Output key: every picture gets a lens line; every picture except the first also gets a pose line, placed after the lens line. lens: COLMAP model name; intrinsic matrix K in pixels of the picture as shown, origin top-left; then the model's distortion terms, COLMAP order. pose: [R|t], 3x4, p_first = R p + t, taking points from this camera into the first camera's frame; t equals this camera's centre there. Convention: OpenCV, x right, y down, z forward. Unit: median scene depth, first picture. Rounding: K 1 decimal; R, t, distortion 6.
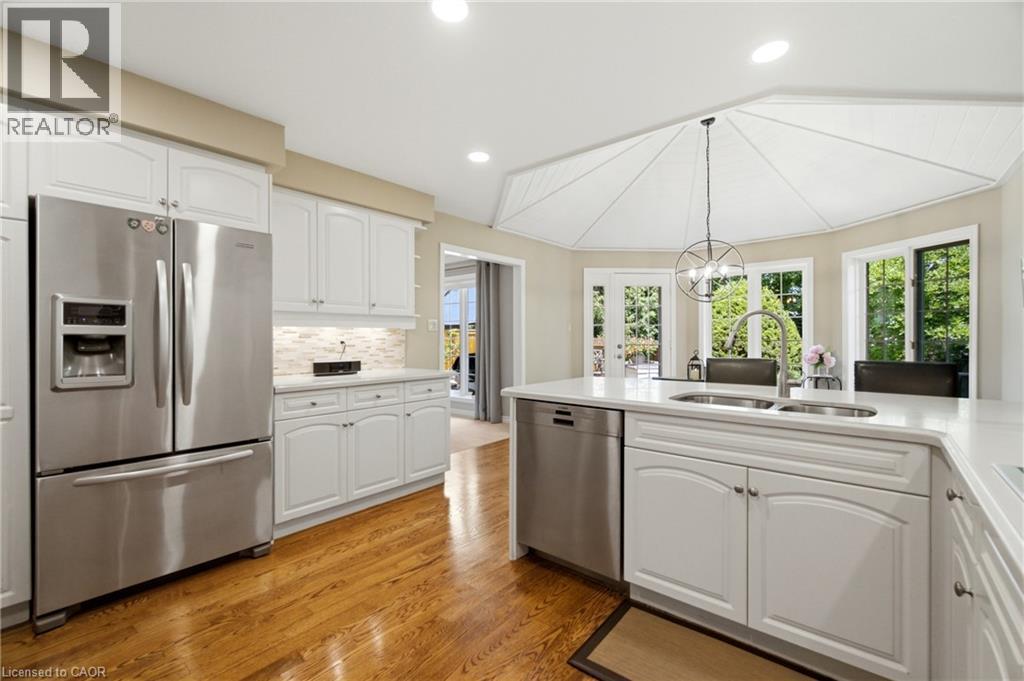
lens RADIAL K [[460.6, 0, 510.0], [0, 460.6, 344.4], [0, 0, 1]] dist [-0.001966, 0.000127]
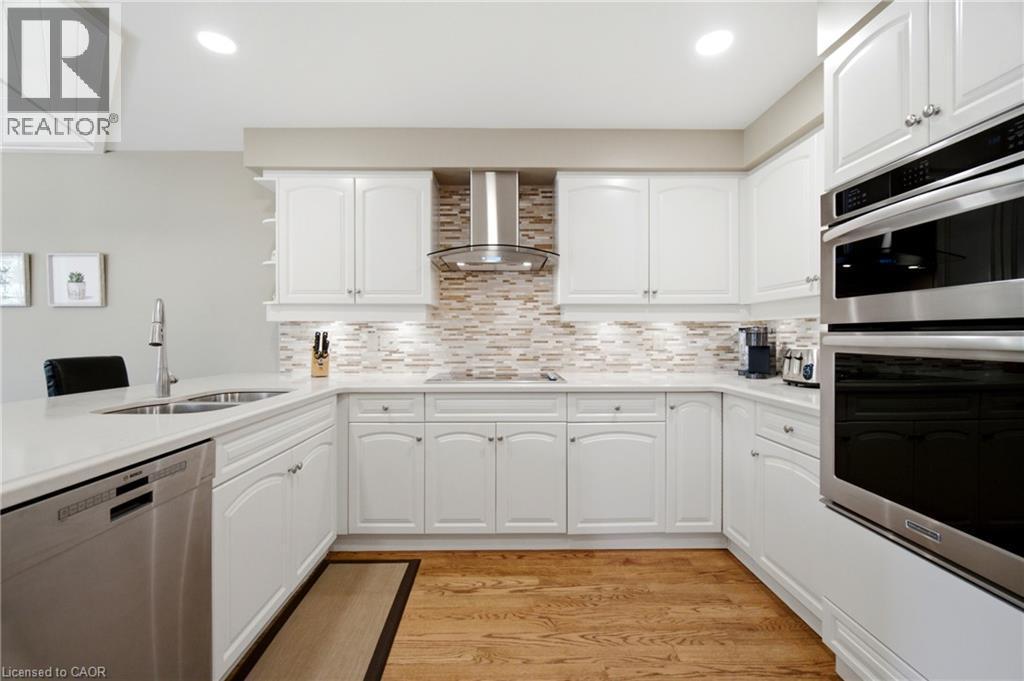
lens RADIAL K [[505.1, 0, 513.6], [0, 505.1, 330.0], [0, 0, 1]] dist [0.000717, 0.000006]
pose [[0.641714, -0.001166, -0.766943, 0.359118], [-0.015504, 0.999775, -0.014492, -0.007727], [0.766787, 0.021191, 0.641551, 0.440723]]
